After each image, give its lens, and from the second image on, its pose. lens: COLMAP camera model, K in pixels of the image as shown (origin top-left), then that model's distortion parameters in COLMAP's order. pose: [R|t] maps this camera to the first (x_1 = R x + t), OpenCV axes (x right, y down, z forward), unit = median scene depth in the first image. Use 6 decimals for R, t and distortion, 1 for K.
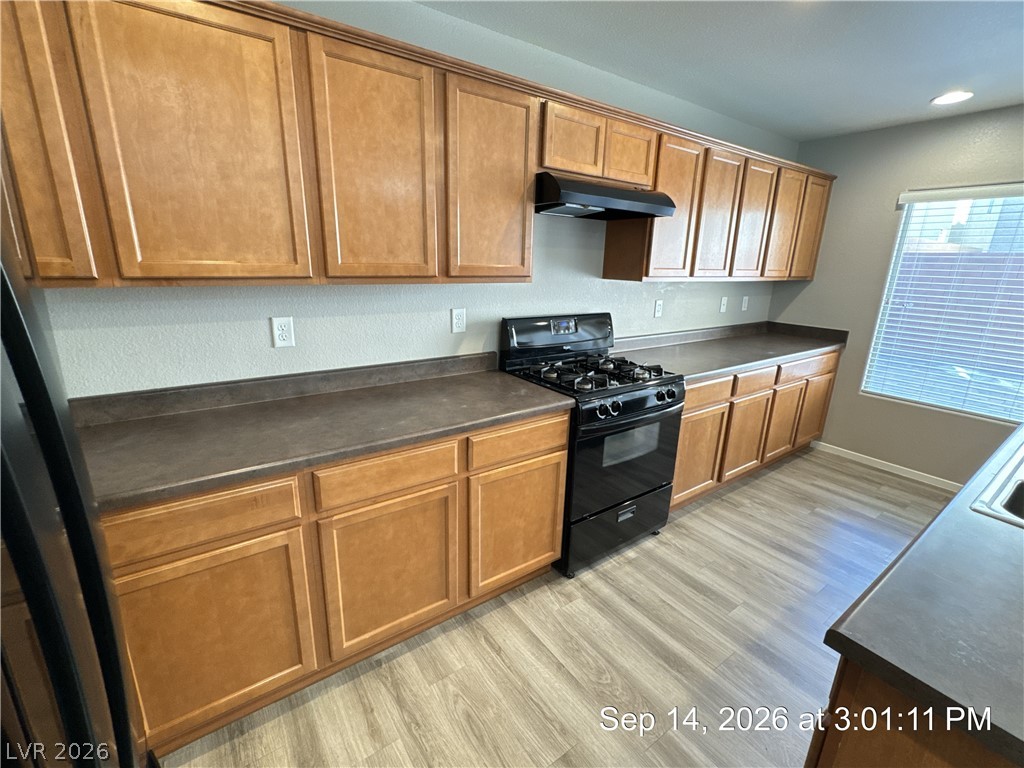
lens RADIAL K [[449.3, 0, 513.2], [0, 449.3, 382.5], [0, 0, 1]] dist [-0.001099, -0.000989]
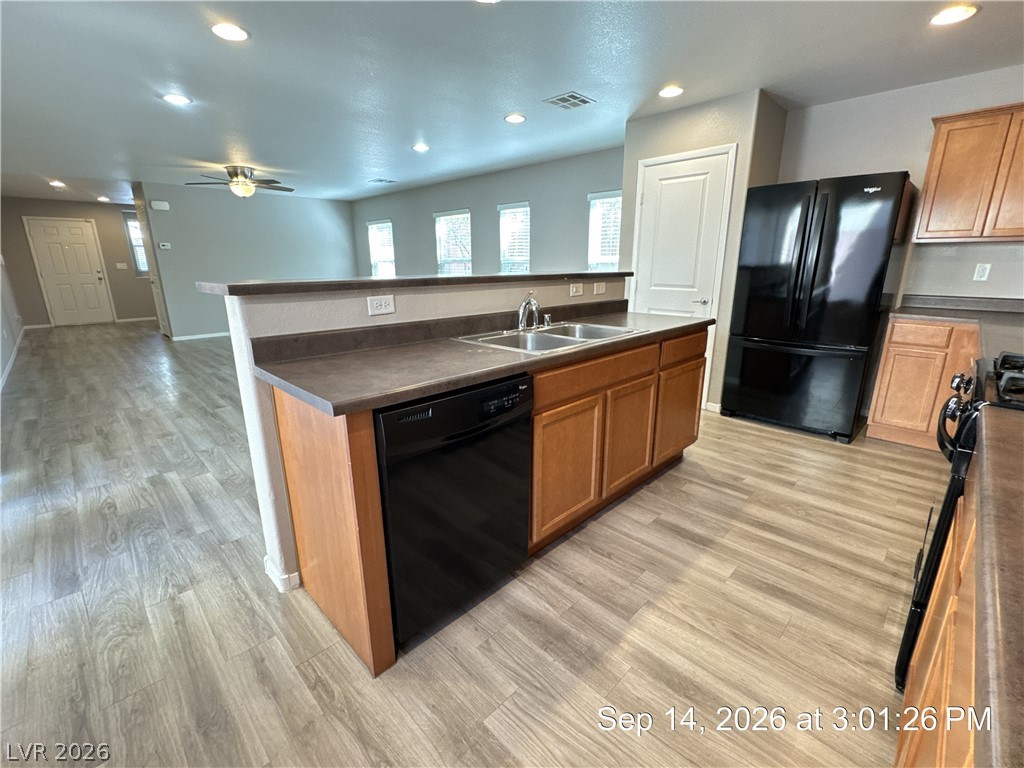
lens RADIAL K [[449.3, 0, 510.5], [0, 449.3, 381.7], [0, 0, 1]] dist [-0.001099, -0.000989]
pose [[-0.986671, 0.016255, -0.161911, 0.833133], [-0.067364, 0.864933, 0.497347, -0.206605], [0.148127, 0.501625, -0.852309, 1.166257]]
